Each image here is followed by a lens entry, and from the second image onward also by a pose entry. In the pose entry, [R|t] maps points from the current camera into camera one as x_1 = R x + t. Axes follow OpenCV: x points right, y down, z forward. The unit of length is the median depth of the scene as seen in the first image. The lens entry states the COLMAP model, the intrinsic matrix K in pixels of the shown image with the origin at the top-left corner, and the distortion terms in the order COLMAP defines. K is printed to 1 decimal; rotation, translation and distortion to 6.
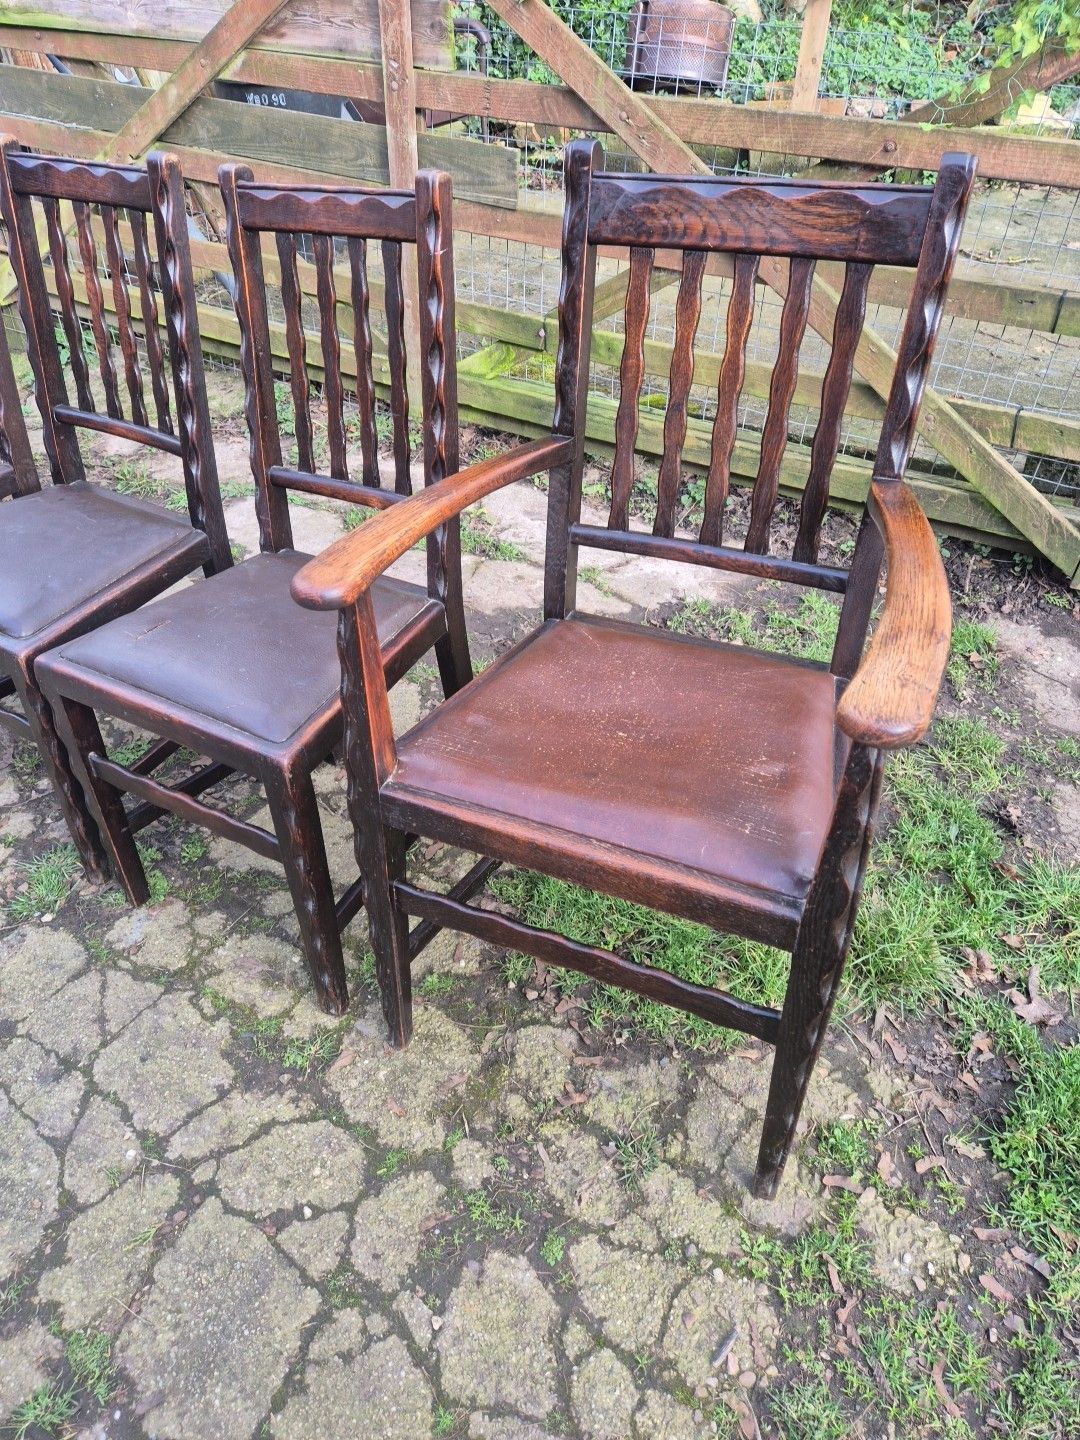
lens RADIAL K [[1004.1, 0, 525.6], [0, 1004.1, 690.7], [0, 0, 1]] dist [0.055313, -0.055637]
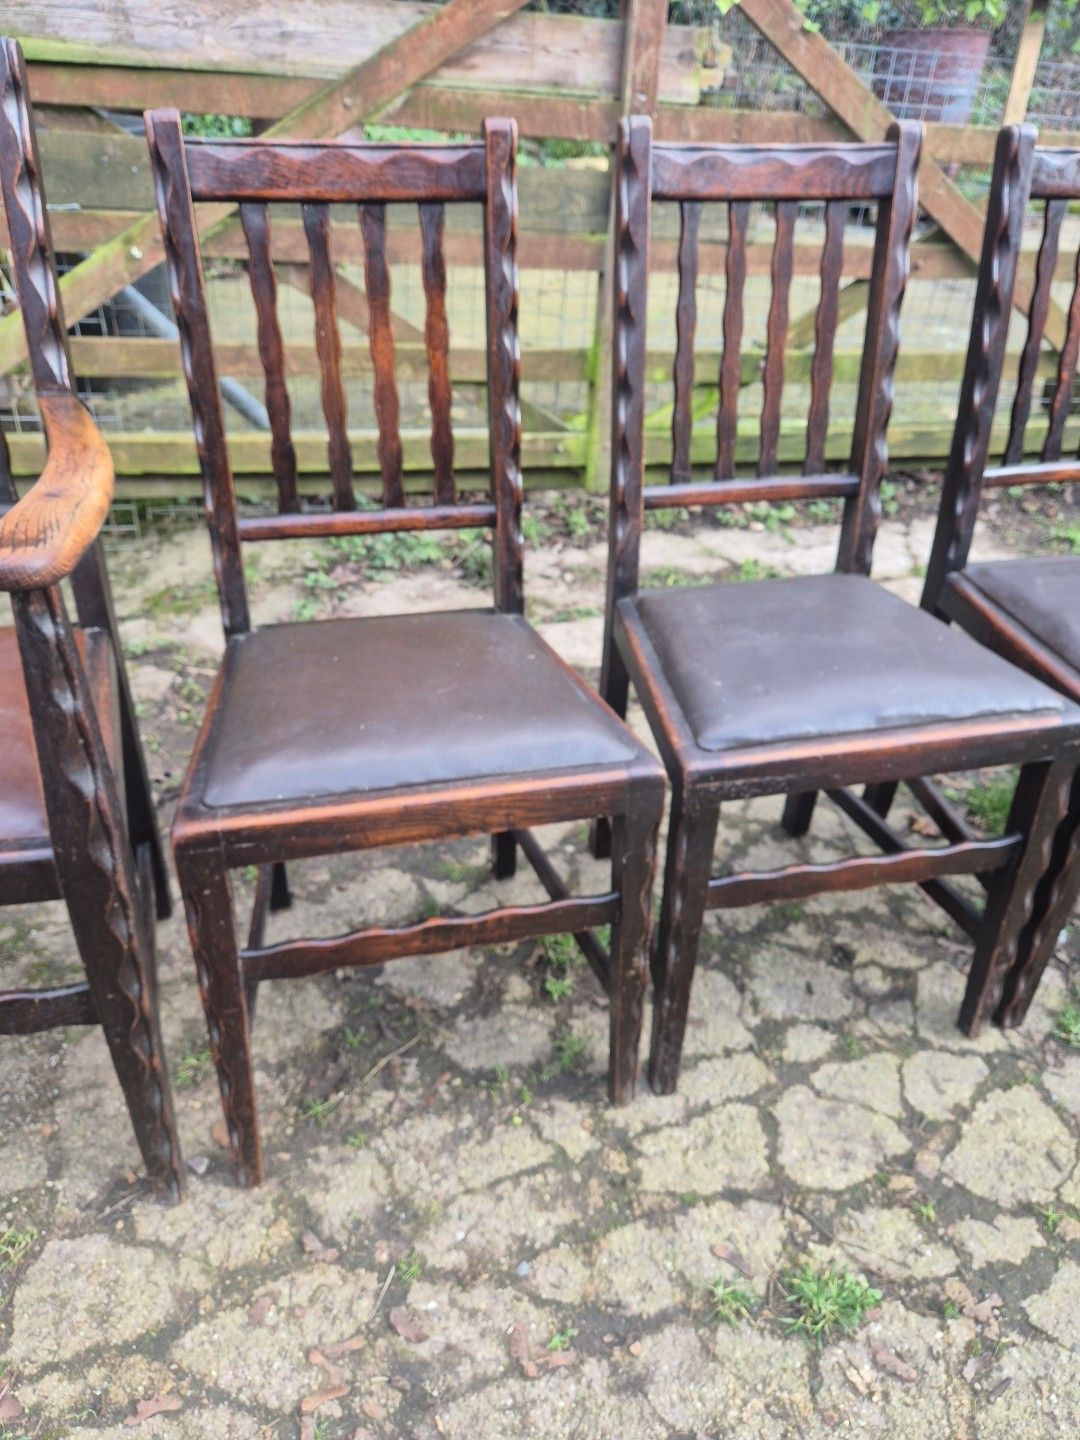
lens RADIAL K [[1004.1, 0, 524.6], [0, 1004.1, 716.9], [0, 0, 1]] dist [0.055313, -0.055637]
pose [[0.717257, -0.357382, 0.598181, -1.740297], [0.391533, 0.916828, 0.078285, -0.425797], [-0.576407, 0.178057, 0.797528, 0.830871]]
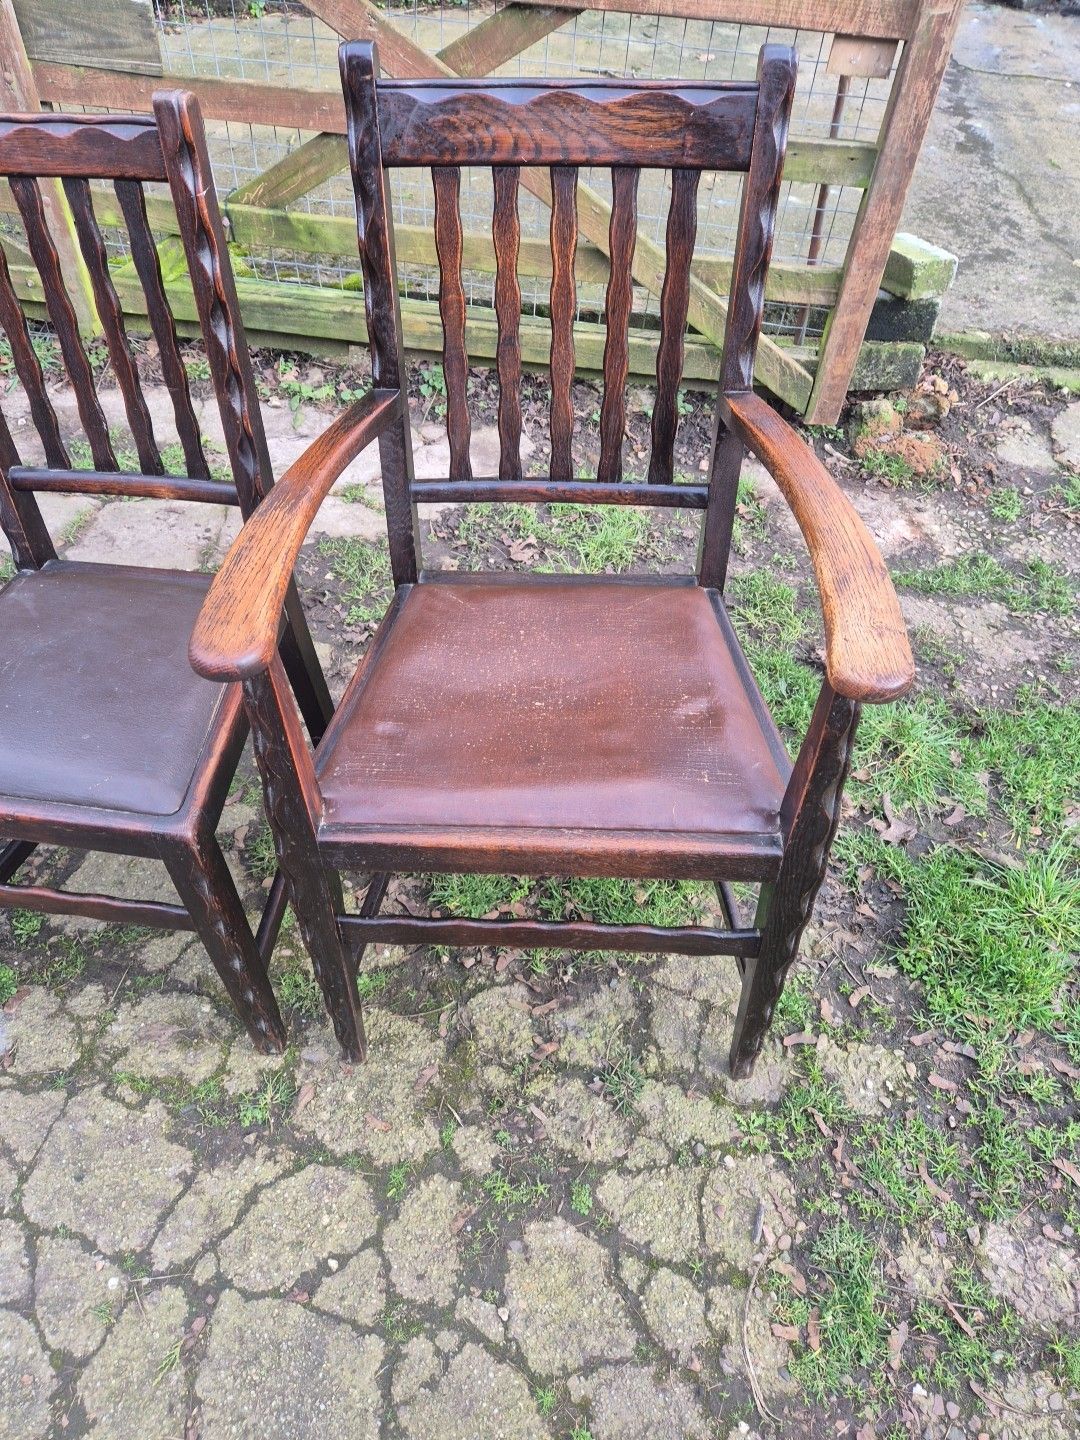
lens RADIAL K [[1004.1, 0, 551.9], [0, 1004.1, 698.8], [0, 0, 1]] dist [0.055313, -0.055637]
pose [[0.924428, -0.251081, 0.287039, -0.159375], [0.204155, 0.961565, 0.183612, -0.129128], [-0.322108, -0.111135, 0.940157, 0.086463]]
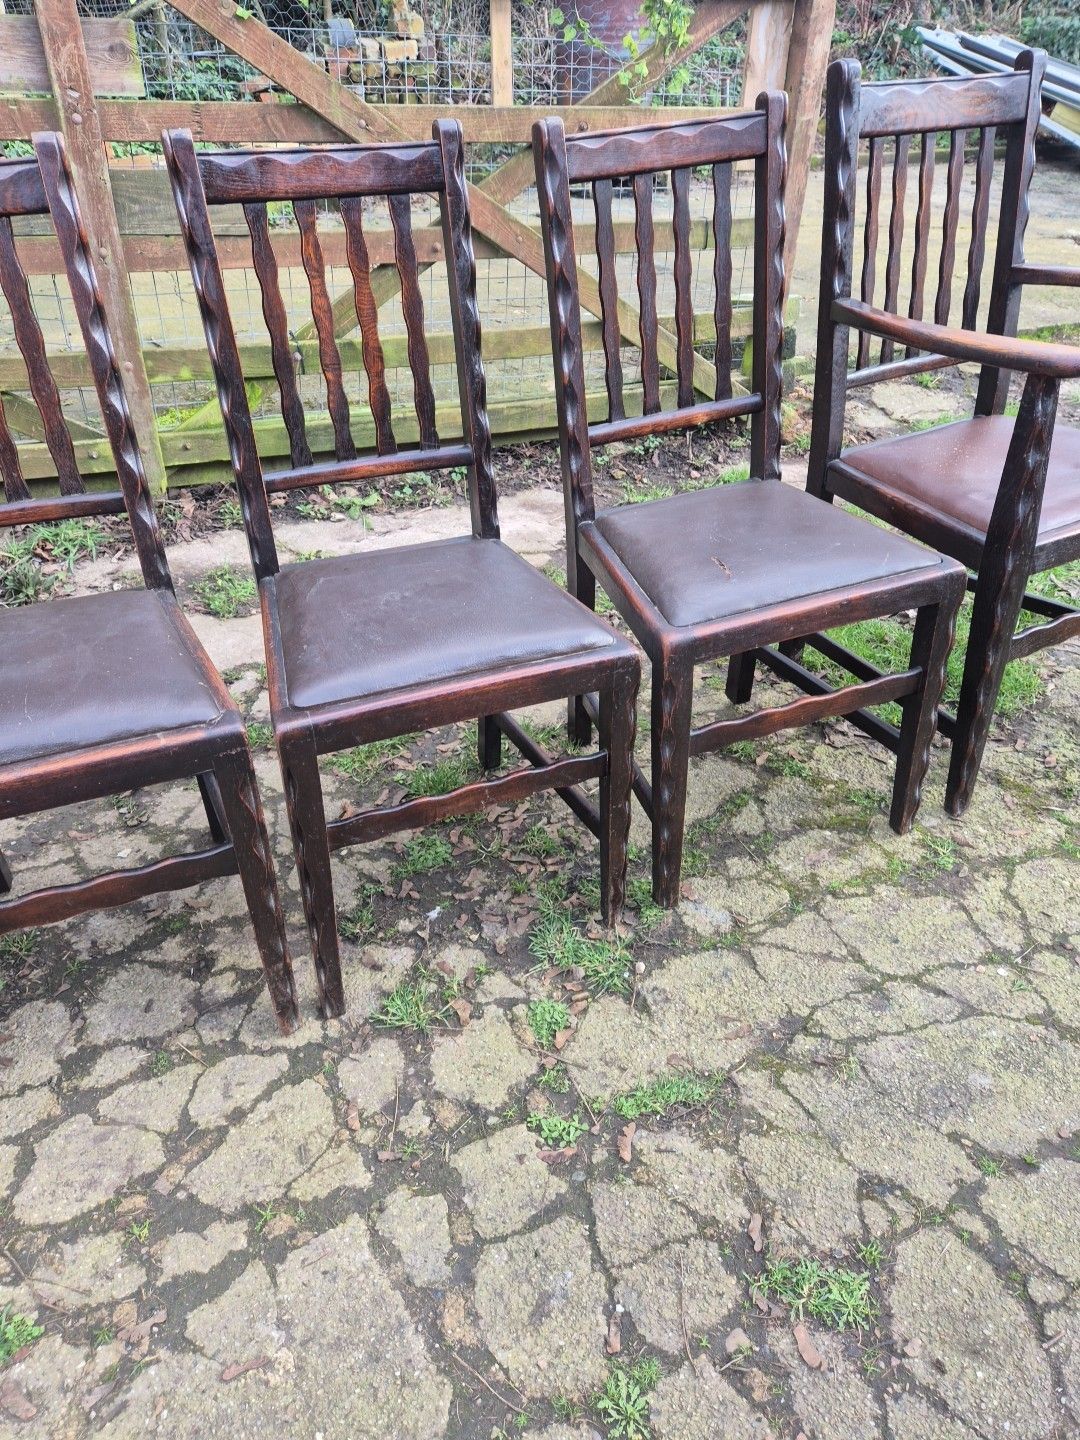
lens RADIAL K [[1008.6, 0, 518.1], [0, 1008.6, 704.5], [0, 0, 1]] dist [0.042793, -0.038537]
pose [[0.608450, -0.434849, 0.663848, -1.312017], [0.479758, 0.867897, 0.128788, -0.180689], [-0.632155, 0.240125, 0.736695, 0.463520]]
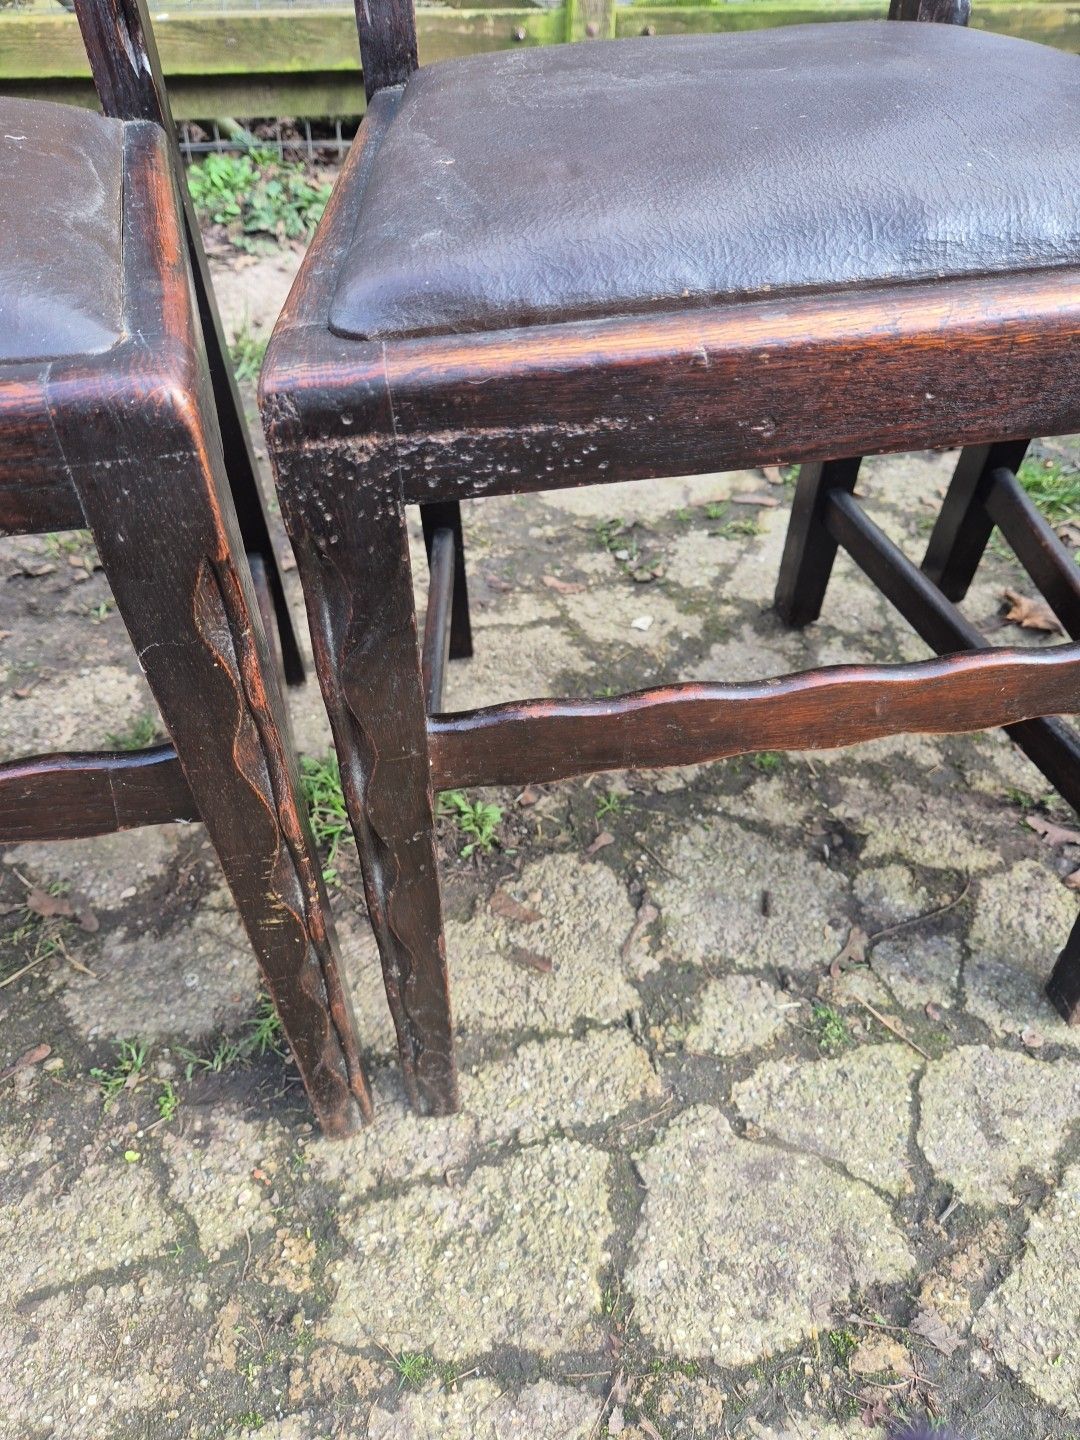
lens RADIAL K [[1004.1, 0, 509.6], [0, 1004.1, 723.9], [0, 0, 1]] dist [0.055313, -0.055637]
pose [[0.778553, -0.450819, 0.436597, -1.300835], [0.389561, 0.892590, 0.226989, -0.238004], [-0.492034, -0.006642, 0.870551, 1.136437]]
